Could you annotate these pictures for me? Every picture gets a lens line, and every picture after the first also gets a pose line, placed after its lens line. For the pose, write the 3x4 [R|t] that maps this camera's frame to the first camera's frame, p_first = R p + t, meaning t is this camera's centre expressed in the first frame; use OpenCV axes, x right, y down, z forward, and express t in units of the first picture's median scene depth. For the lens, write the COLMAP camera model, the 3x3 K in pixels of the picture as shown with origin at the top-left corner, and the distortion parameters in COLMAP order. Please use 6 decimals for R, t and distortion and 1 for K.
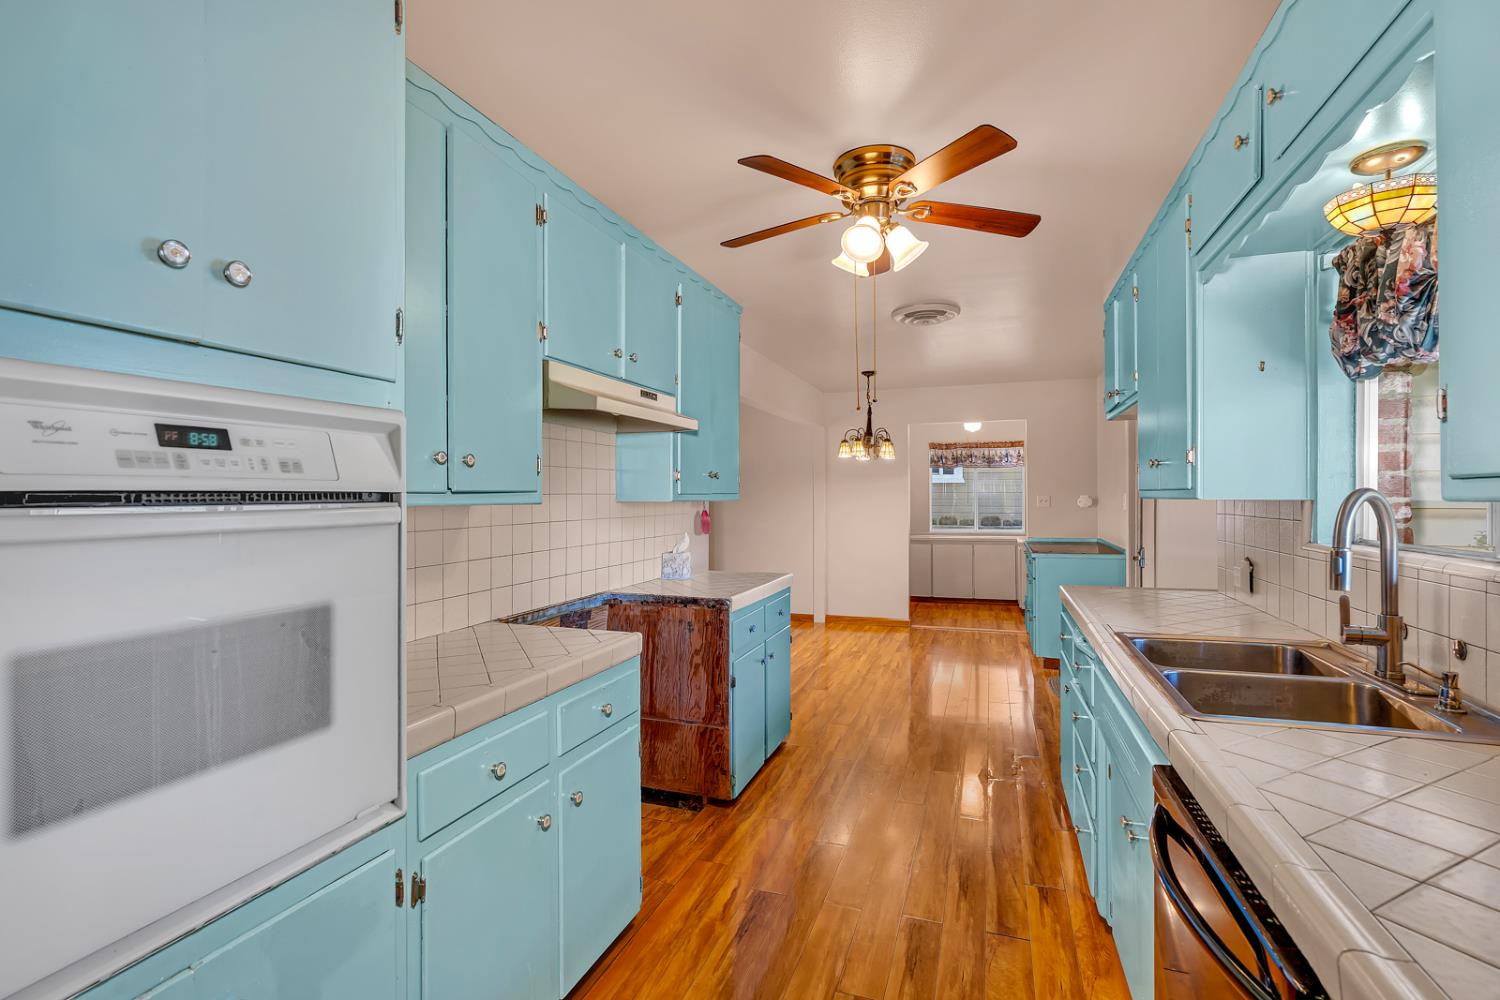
lens RADIAL K [[681.9, 0, 753.0], [0, 681.9, 499.8], [0, 0, 1]] dist [-0.004970, 0.001494]
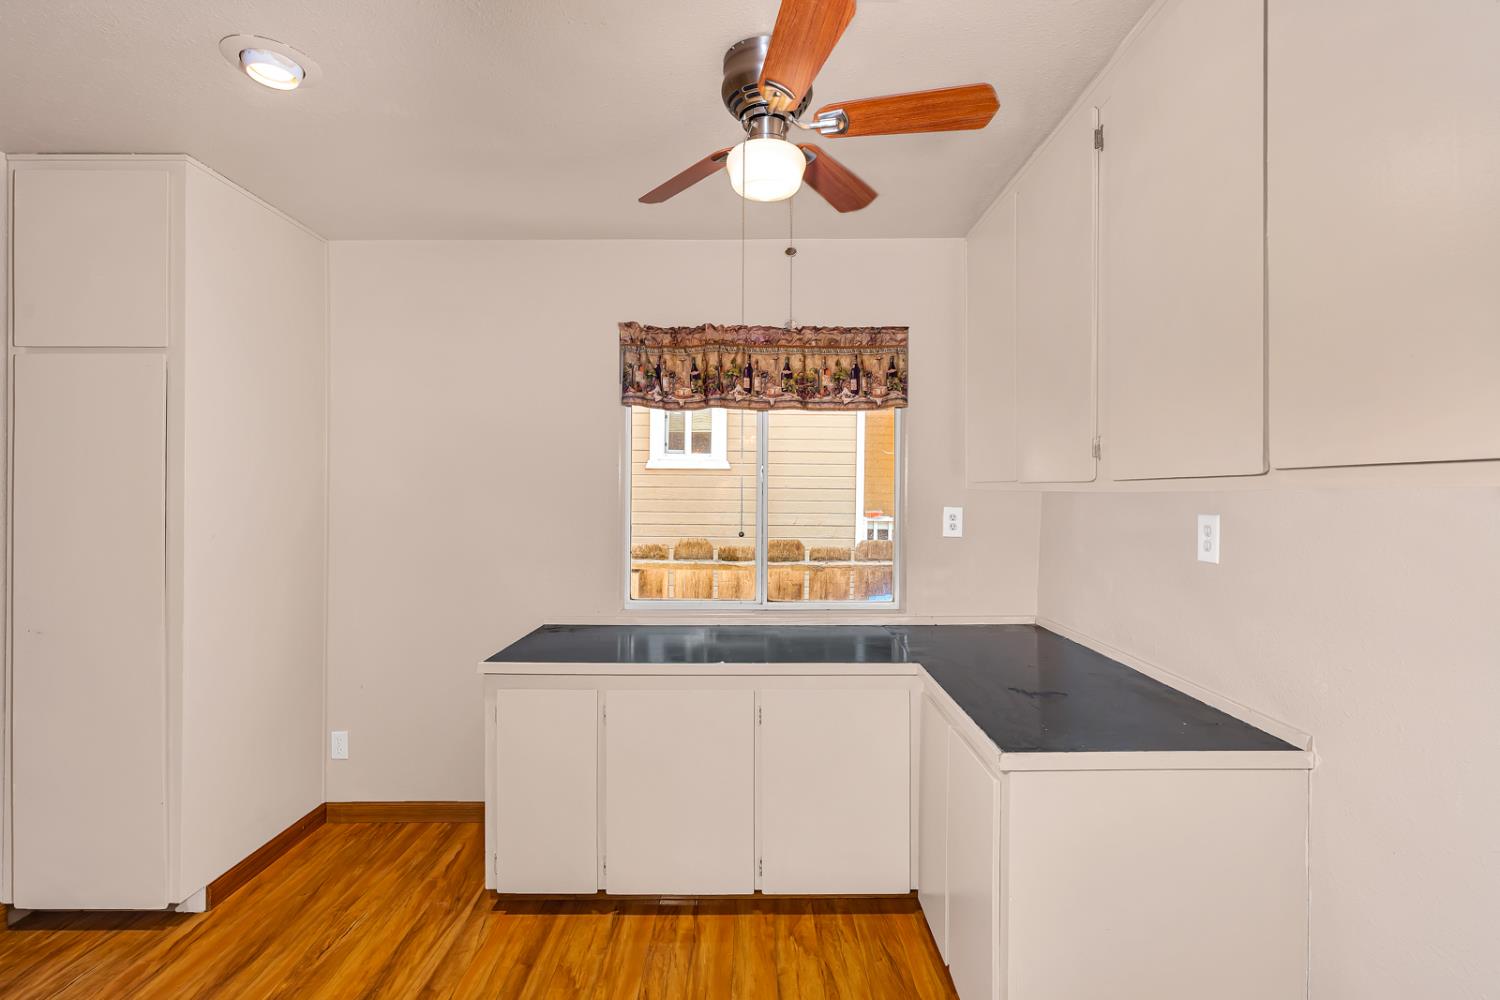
lens RADIAL K [[681.9, 0, 750.2], [0, 681.9, 497.5], [0, 0, 1]] dist [-0.004970, 0.001494]
pose [[0.946705, 0.011407, 0.321898, 0.219581], [-0.012482, 0.999921, 0.001275, -0.006600], [-0.321859, -0.005225, 0.946773, 0.701325]]
